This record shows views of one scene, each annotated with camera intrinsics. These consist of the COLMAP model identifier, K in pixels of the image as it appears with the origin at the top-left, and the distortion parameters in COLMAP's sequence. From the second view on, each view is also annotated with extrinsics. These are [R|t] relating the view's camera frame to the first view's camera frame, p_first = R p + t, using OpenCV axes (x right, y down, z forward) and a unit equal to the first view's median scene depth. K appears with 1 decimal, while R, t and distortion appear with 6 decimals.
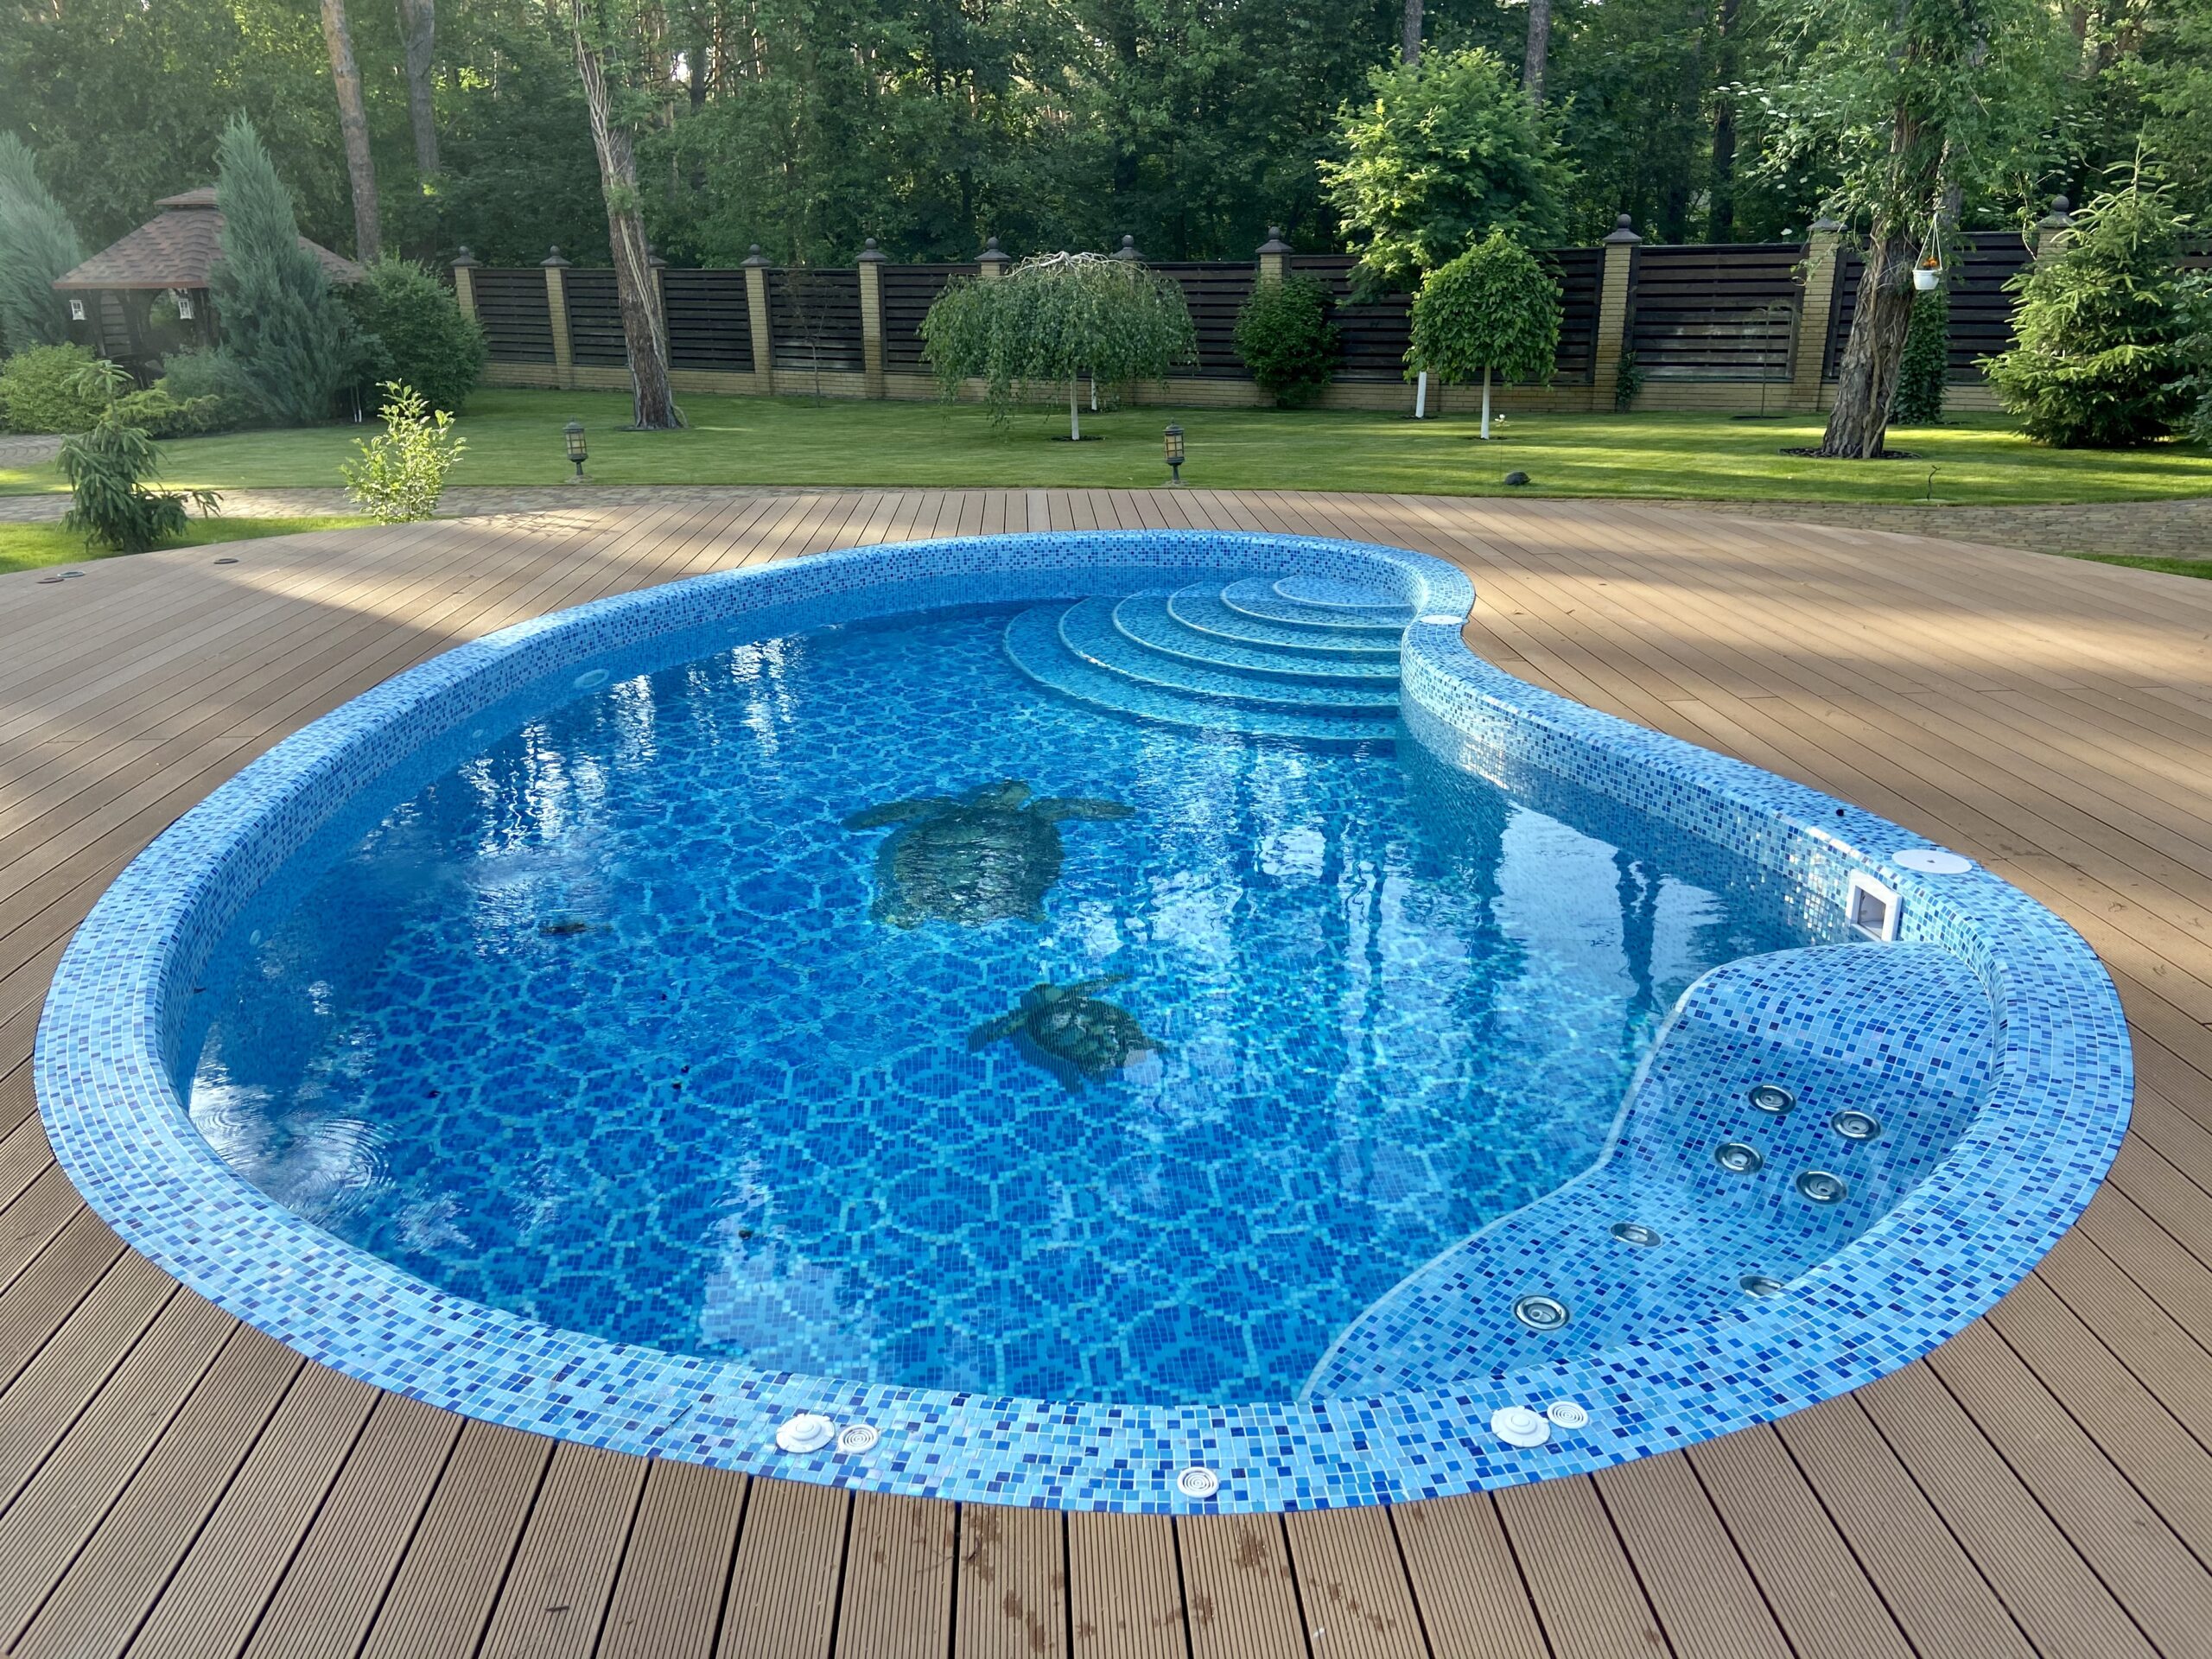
lens RADIAL K [[1663.8, 0, 1106.0], [0, 1663.8, 829.5], [0, 0, 1]] dist [0.124708, -0.156874]
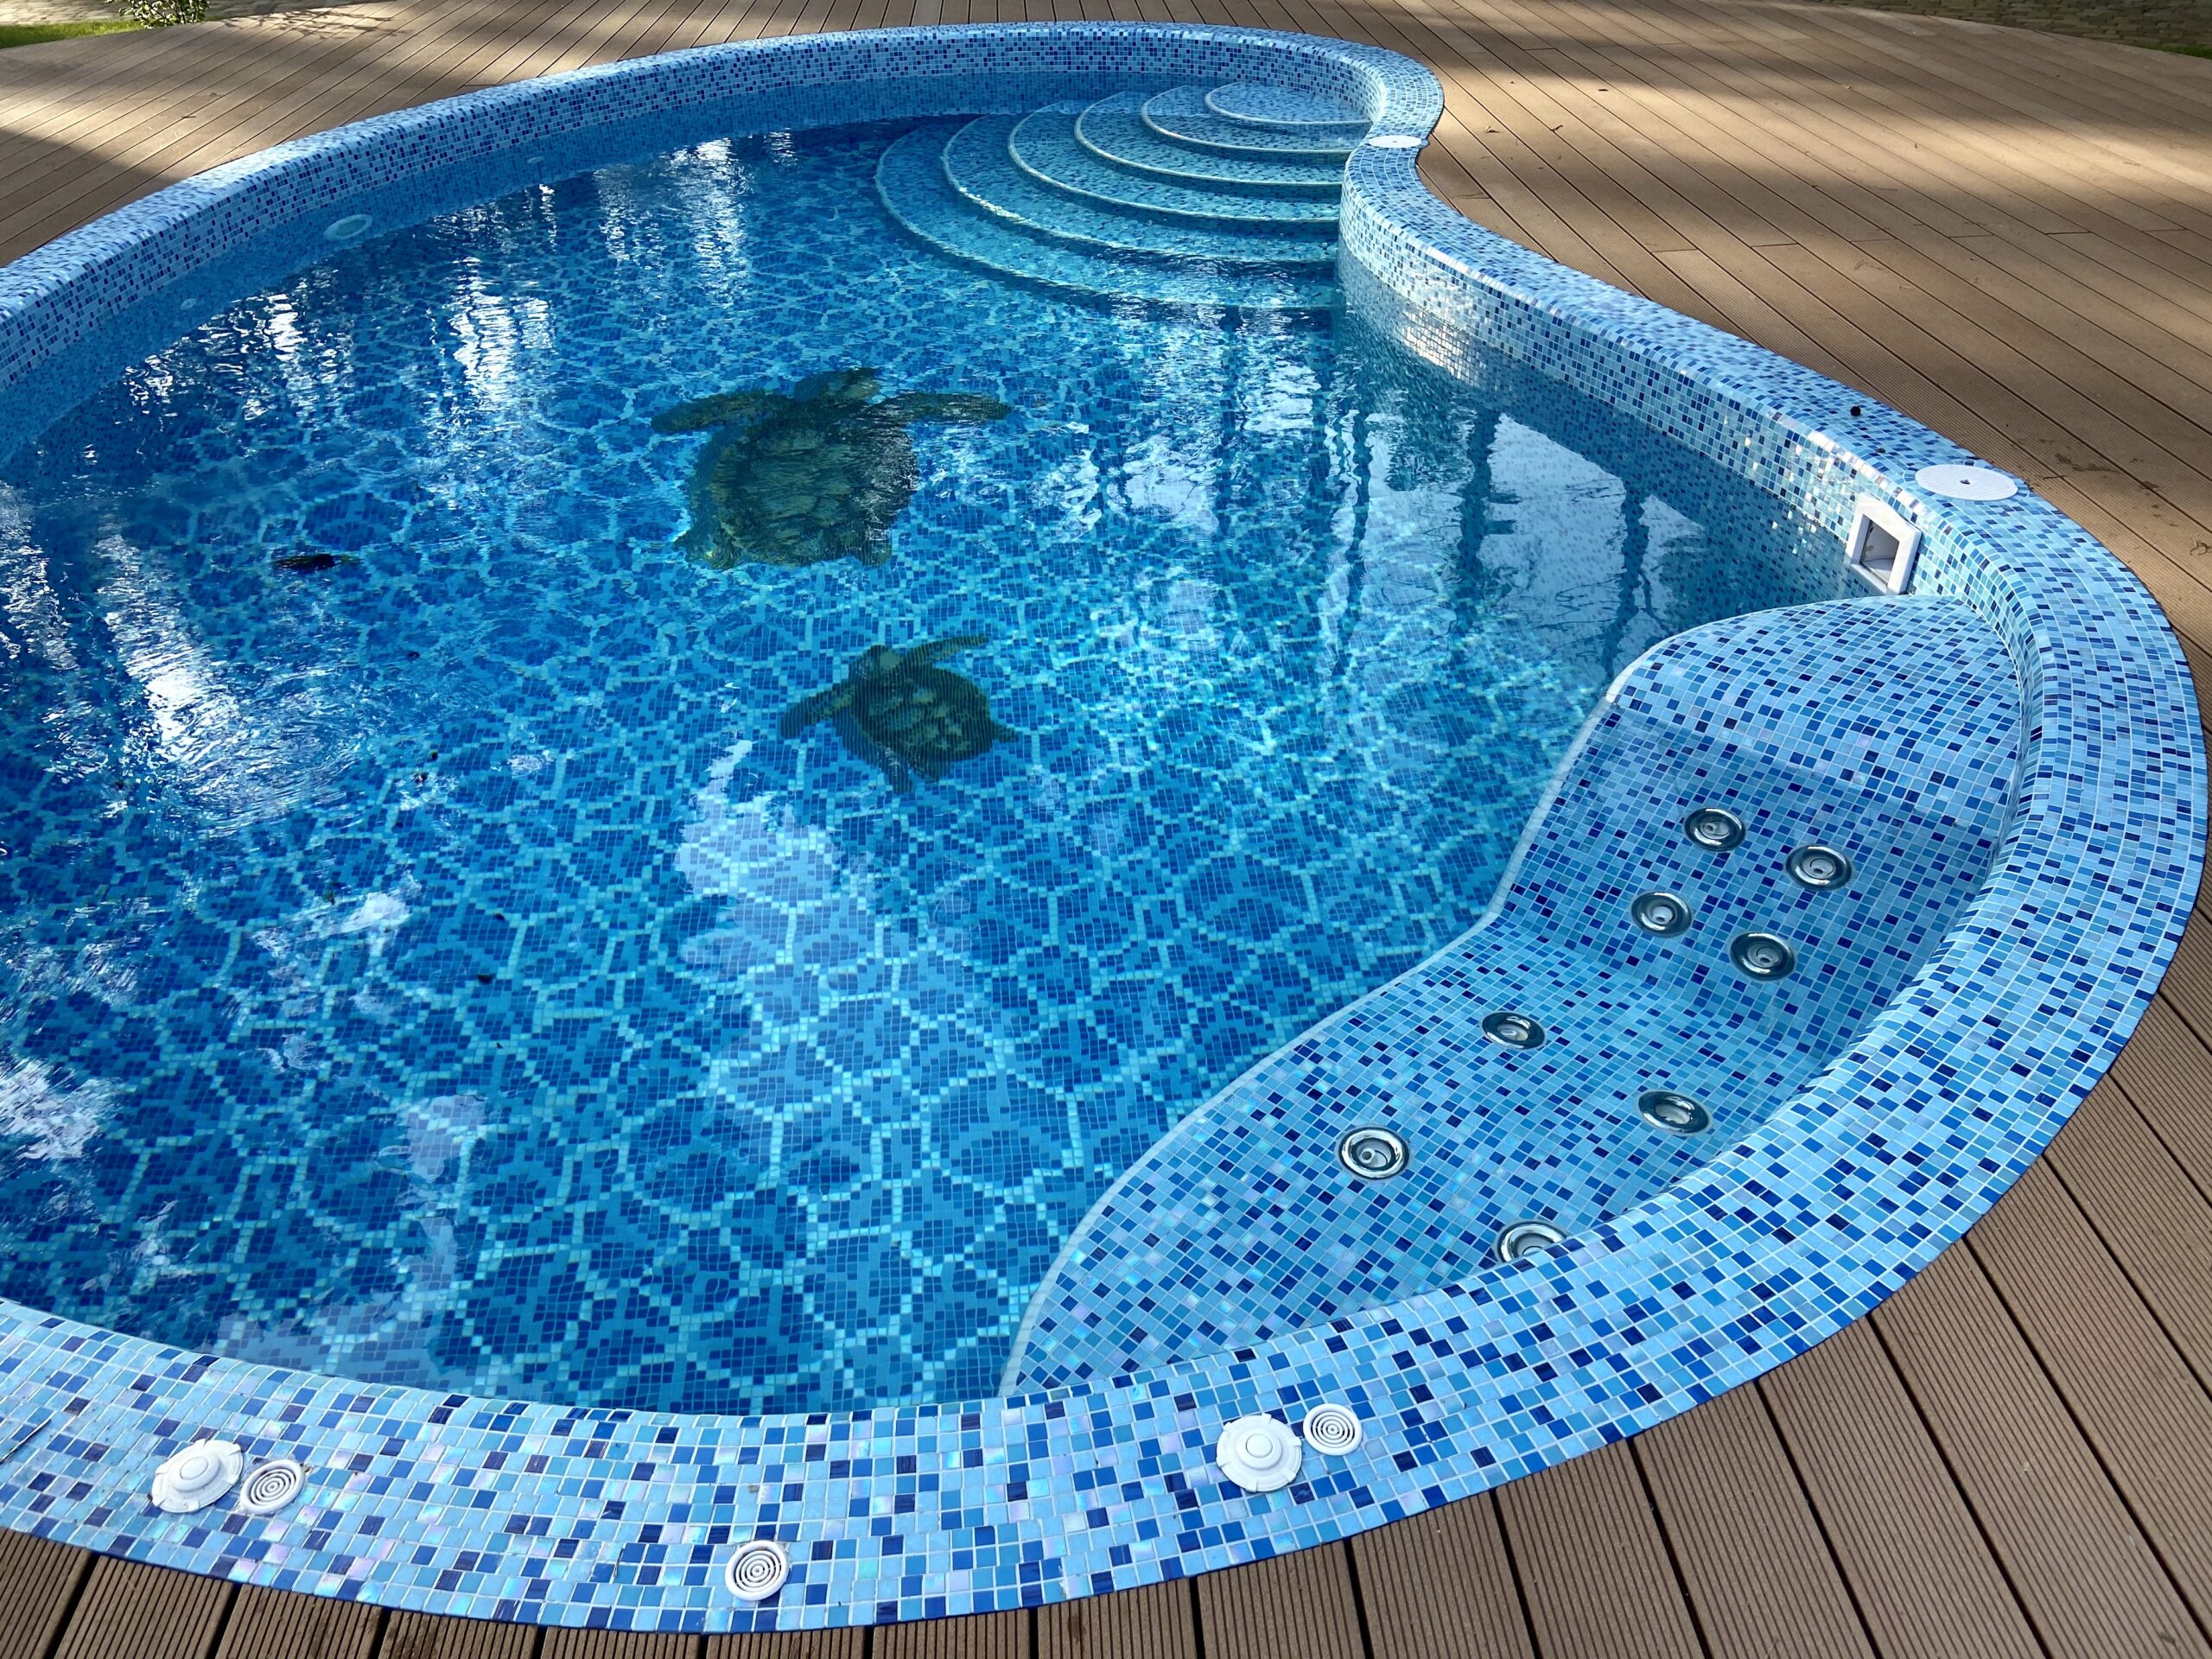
lens RADIAL K [[1652.6, 0, 1108.7], [0, 1652.6, 852.4], [0, 0, 1]] dist [0.140316, -0.180368]
pose [[0.999940, -0.010907, 0.000370, 0.125963], [0.010397, 0.962342, 0.271642, -0.040315], [-0.003319, -0.271622, 0.962398, 0.283643]]
